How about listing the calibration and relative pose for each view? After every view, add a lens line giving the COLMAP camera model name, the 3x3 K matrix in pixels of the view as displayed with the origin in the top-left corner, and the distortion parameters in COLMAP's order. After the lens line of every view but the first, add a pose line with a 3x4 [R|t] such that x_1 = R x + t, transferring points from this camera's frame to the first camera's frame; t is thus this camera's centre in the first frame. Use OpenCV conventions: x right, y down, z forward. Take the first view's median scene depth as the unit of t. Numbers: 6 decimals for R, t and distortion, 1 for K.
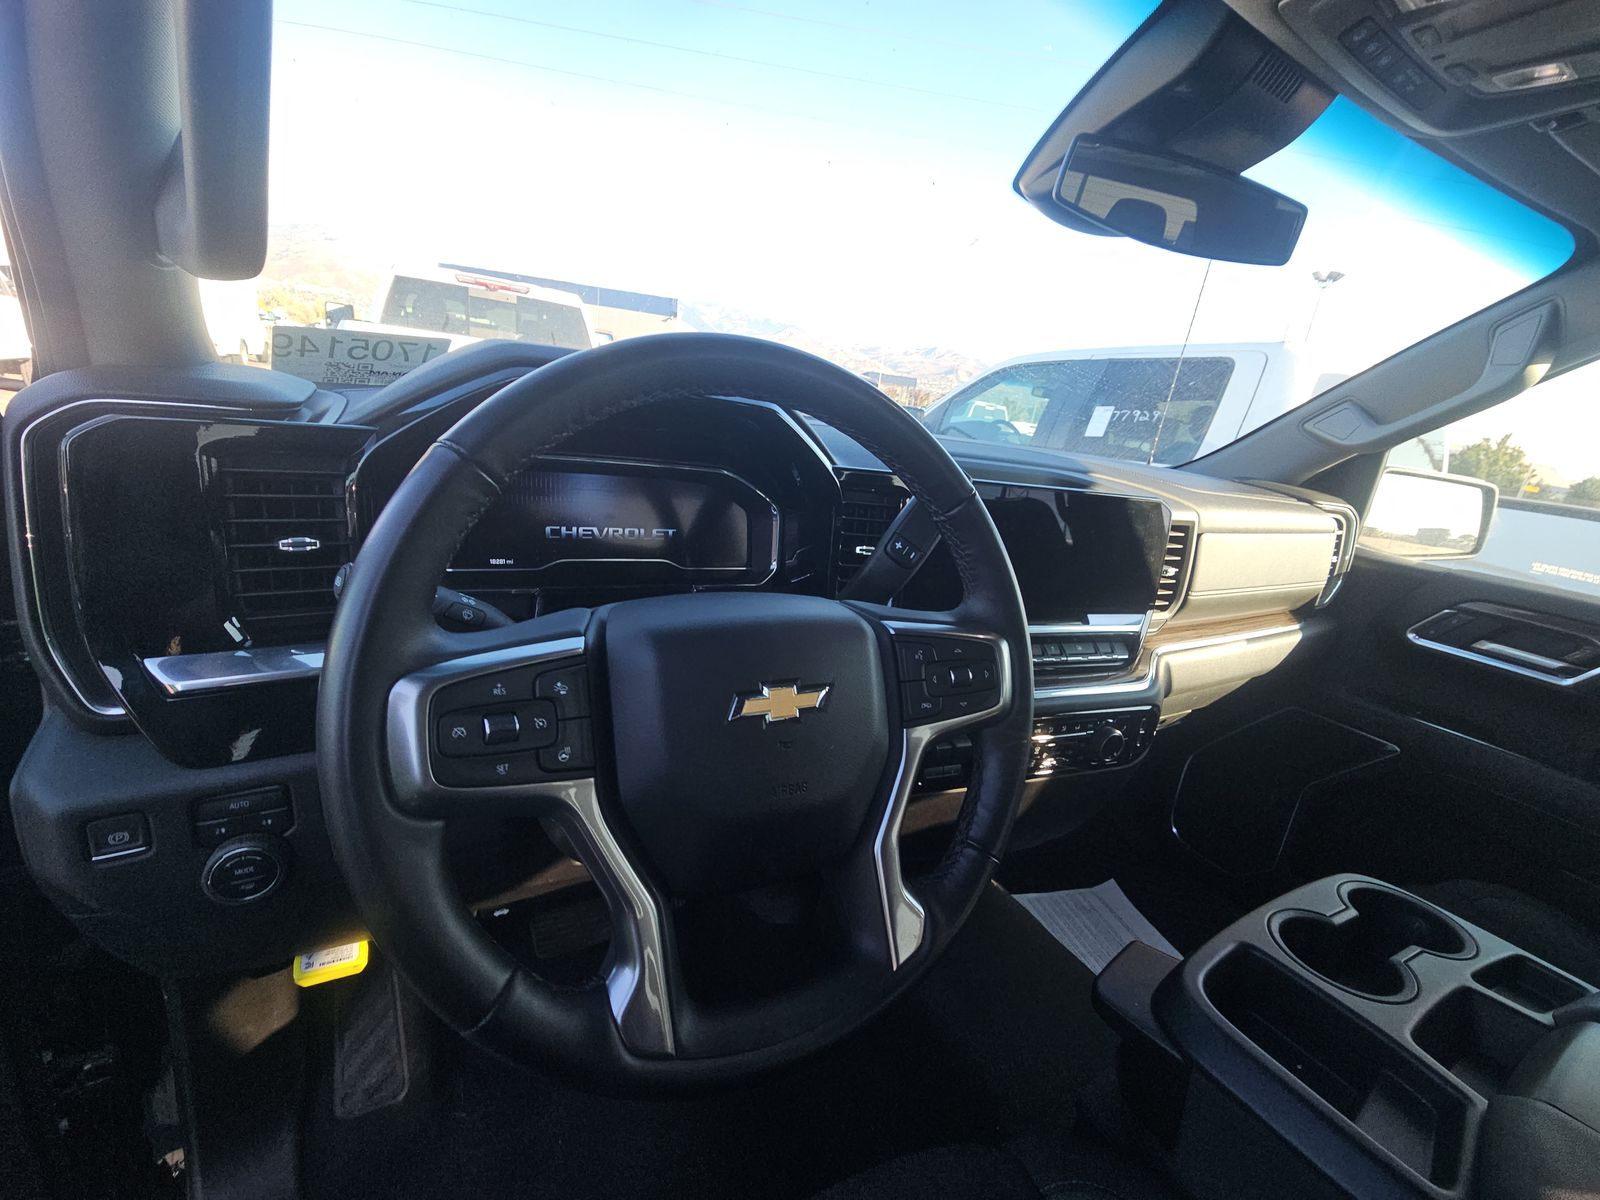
lens RADIAL K [[647.7, 0, 813.8], [0, 647.7, 602.6], [0, 0, 1]] dist [0.007835, -0.003446]
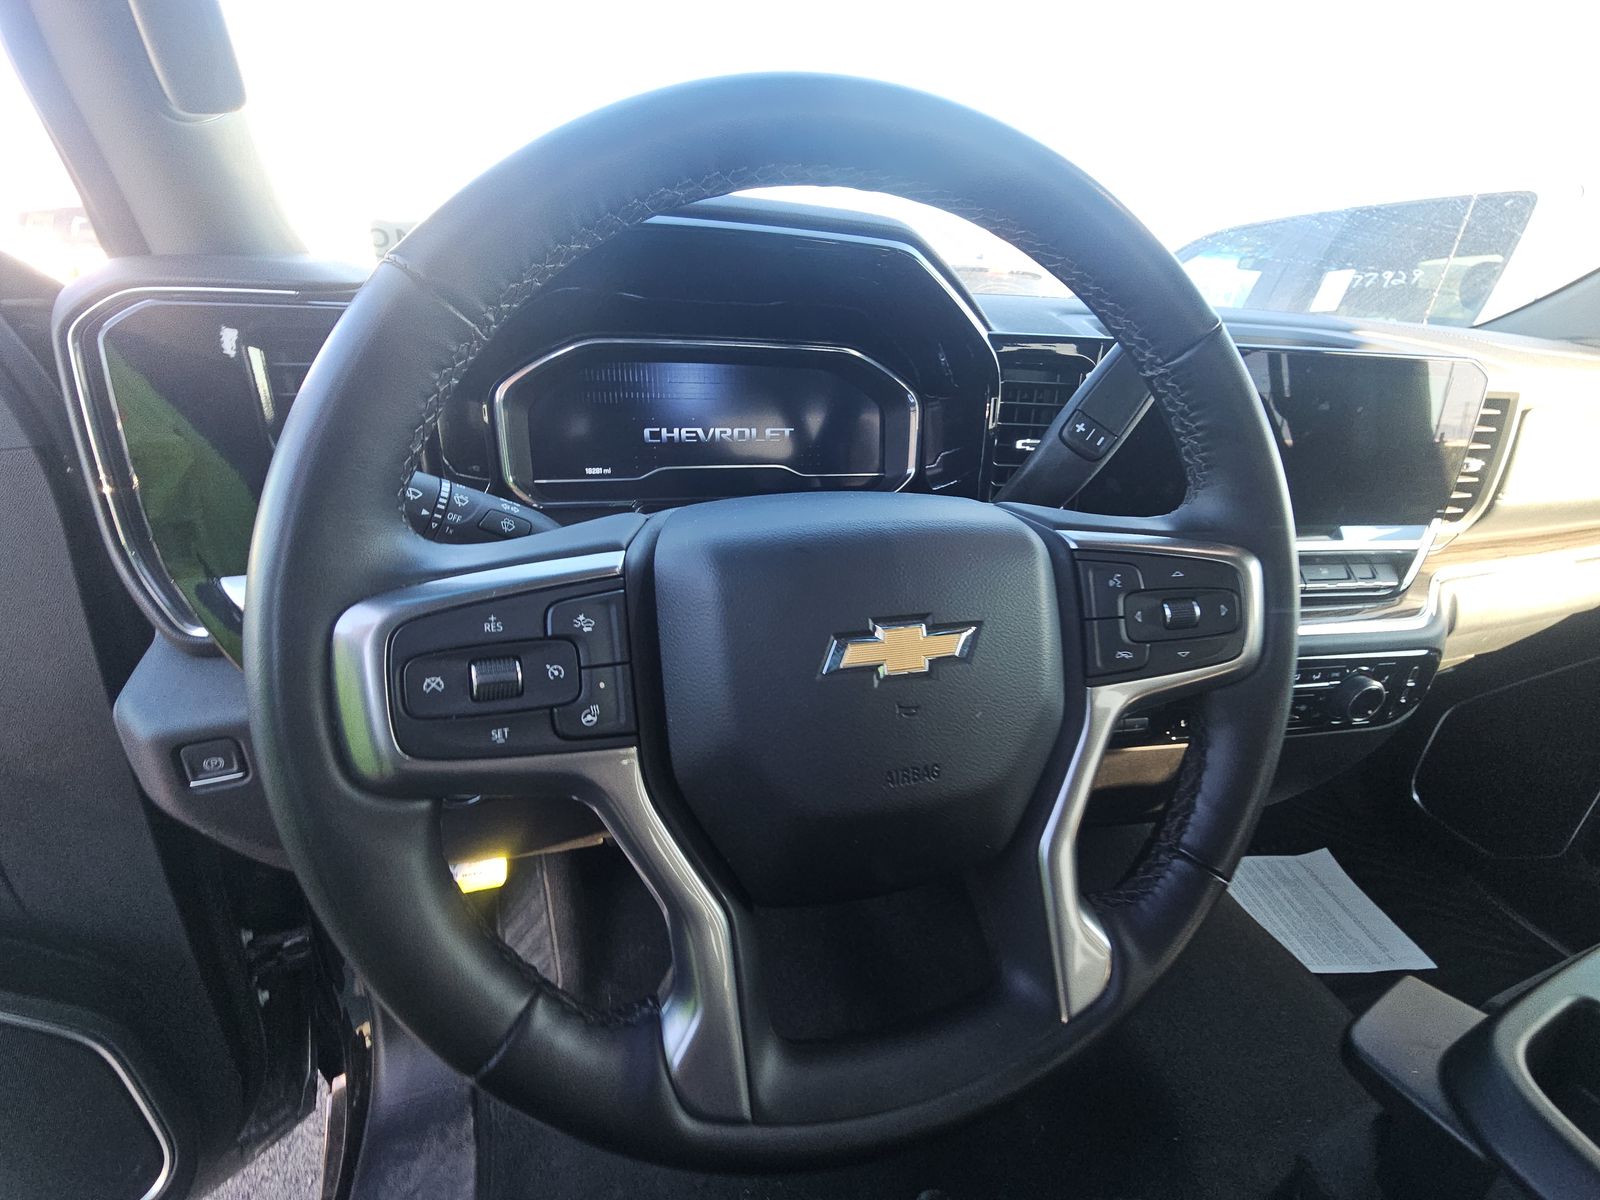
lens RADIAL K [[647.7, 0, 817.8], [0, 647.7, 603.3], [0, 0, 1]] dist [0.007835, -0.003446]
pose [[0.975375, 0.014876, -0.220049, 0.007185], [0.011434, 0.992970, 0.117809, 0.016535], [0.220255, -0.117424, 0.968349, 0.205711]]
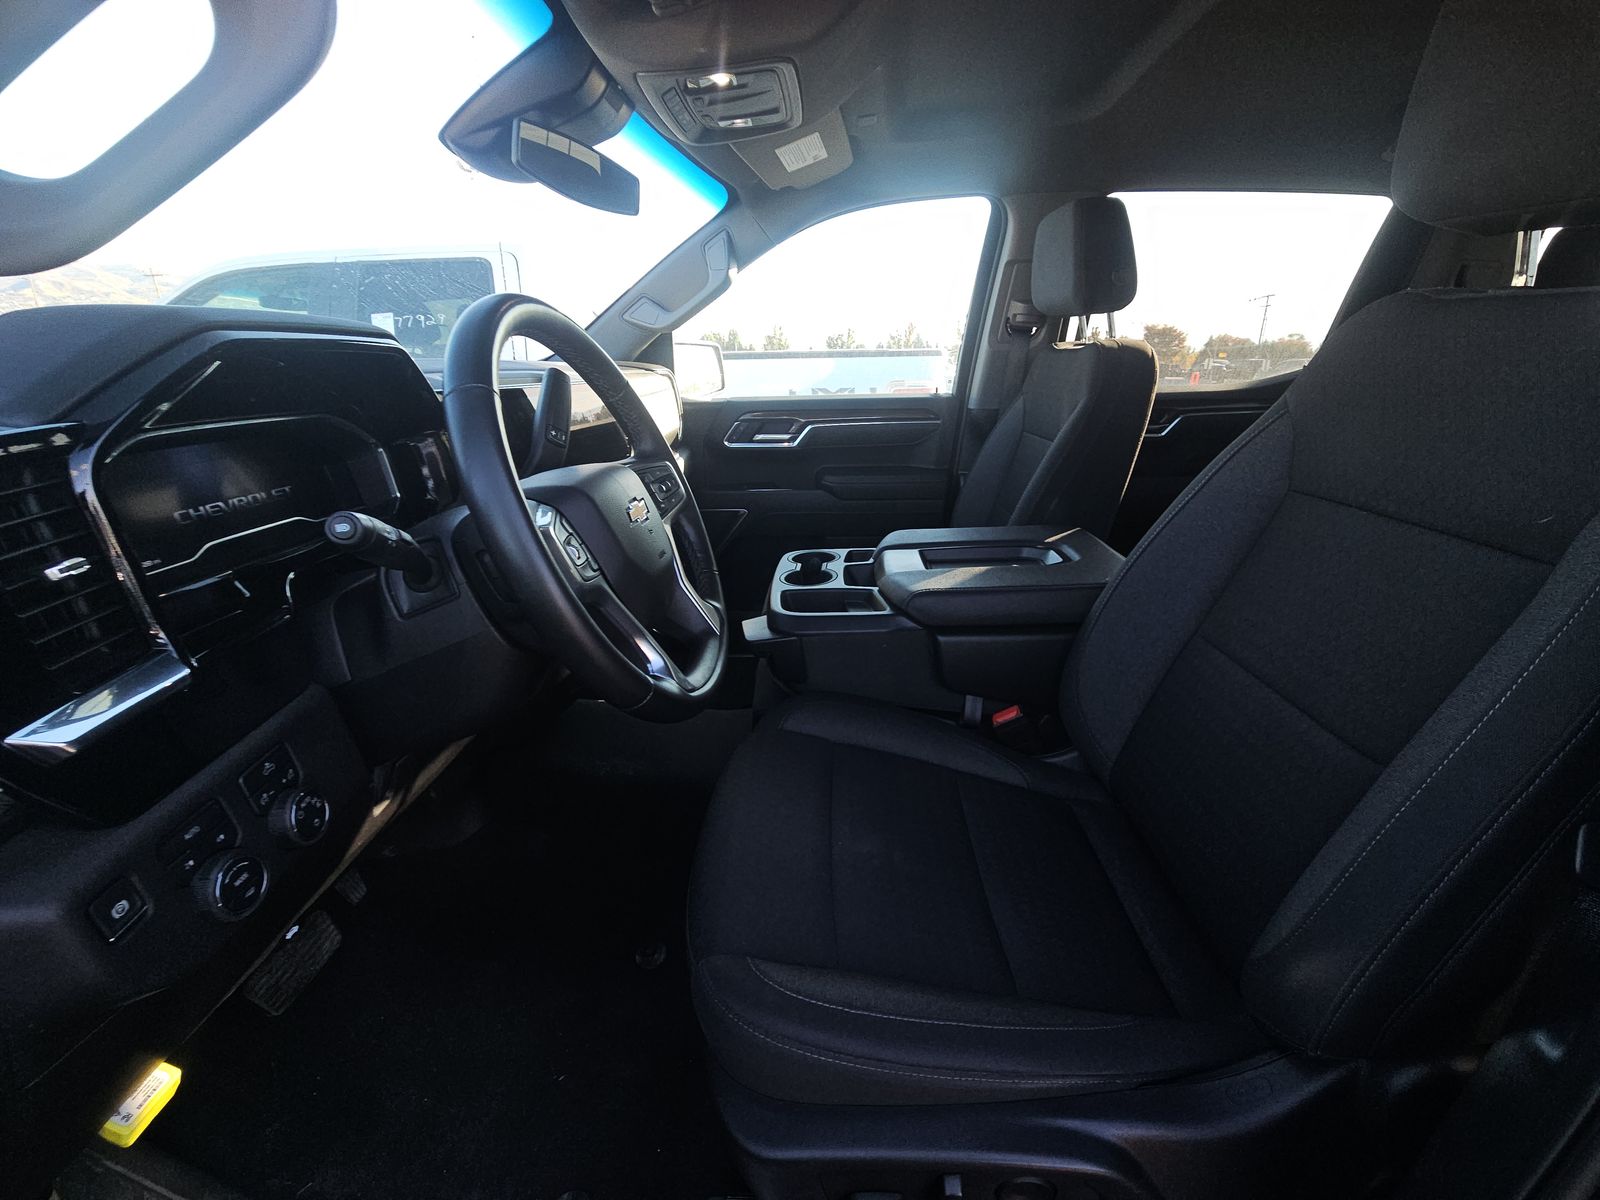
lens RADIAL K [[647.7, 0, 806.3], [0, 647.7, 595.3], [0, 0, 1]] dist [0.007835, -0.003446]
pose [[0.524425, -0.411592, 0.745366, -0.738393], [0.312971, 0.907300, 0.280813, 0.006485], [-0.791851, 0.086013, 0.604627, -0.234565]]
